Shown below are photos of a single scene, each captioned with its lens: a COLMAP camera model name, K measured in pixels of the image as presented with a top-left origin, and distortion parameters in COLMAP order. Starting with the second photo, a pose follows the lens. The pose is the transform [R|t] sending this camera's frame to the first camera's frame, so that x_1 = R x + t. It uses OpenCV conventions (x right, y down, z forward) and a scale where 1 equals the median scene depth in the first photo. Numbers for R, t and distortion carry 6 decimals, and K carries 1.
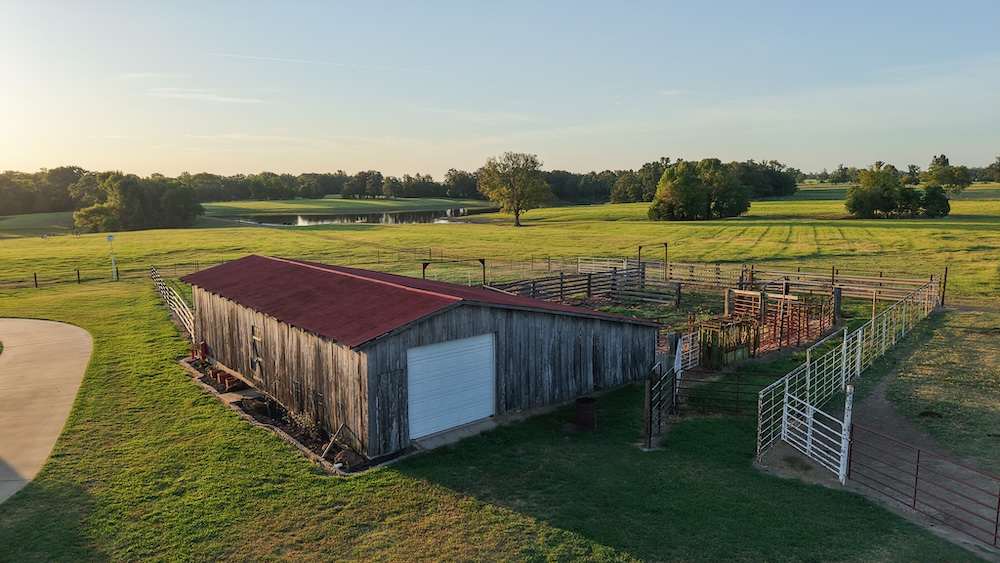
lens RADIAL K [[666.0, 0, 505.2], [0, 666.0, 283.3], [0, 0, 1]] dist [0.036965, -0.036876]
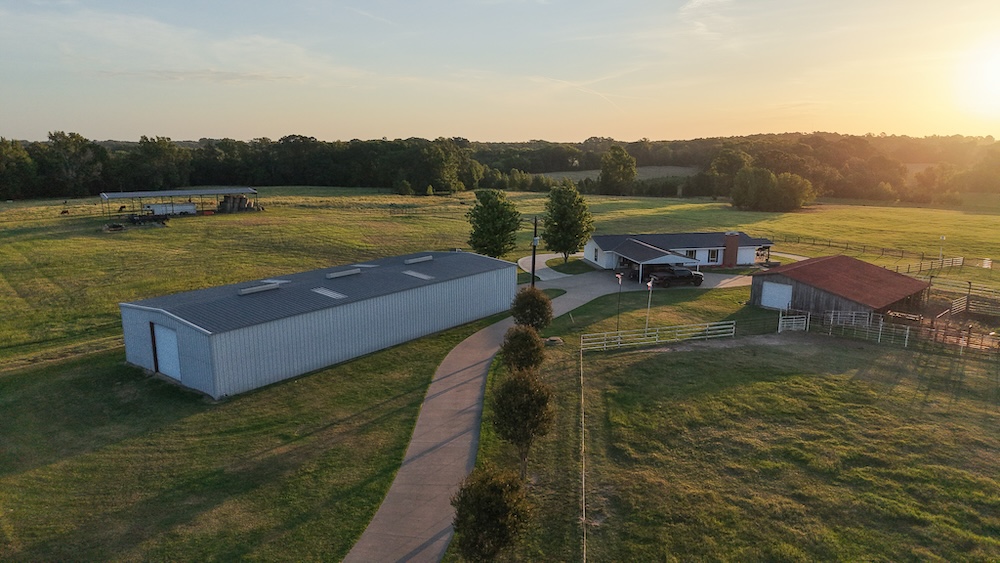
lens RADIAL K [[666.0, 0, 505.9], [0, 666.0, 283.6], [0, 0, 1]] dist [0.036965, -0.036876]
pose [[0.050043, 0.211829, -0.976025, 0.287585], [-0.150035, 0.967754, 0.202341, -0.036077], [0.987413, 0.136312, 0.080211, -0.062891]]
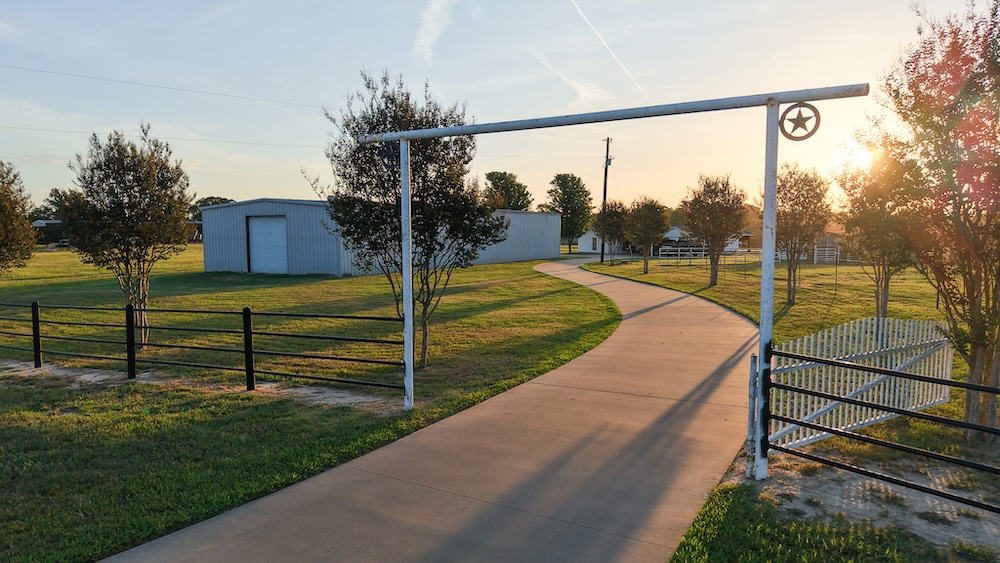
lens RADIAL K [[666.0, 0, 508.9], [0, 666.0, 290.5], [0, 0, 1]] dist [0.036965, -0.036876]
pose [[0.195309, 0.099090, -0.975723, 0.292126], [-0.141675, 0.987298, 0.071907, 0.029653], [0.970455, 0.124191, 0.206867, -0.115723]]
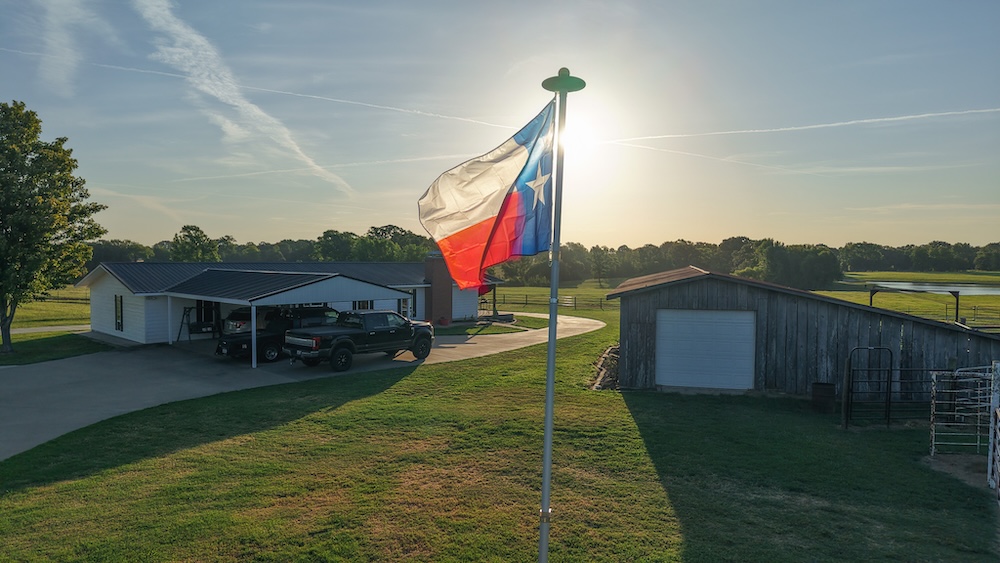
lens RADIAL K [[666.0, 0, 499.9], [0, 666.0, 280.1], [0, 0, 1]] dist [0.036965, -0.036876]
pose [[0.594069, 0.037118, -0.803557, 0.054899], [-0.127095, 0.990719, -0.048198, 0.011620], [0.794310, 0.130761, 0.593273, 0.001388]]
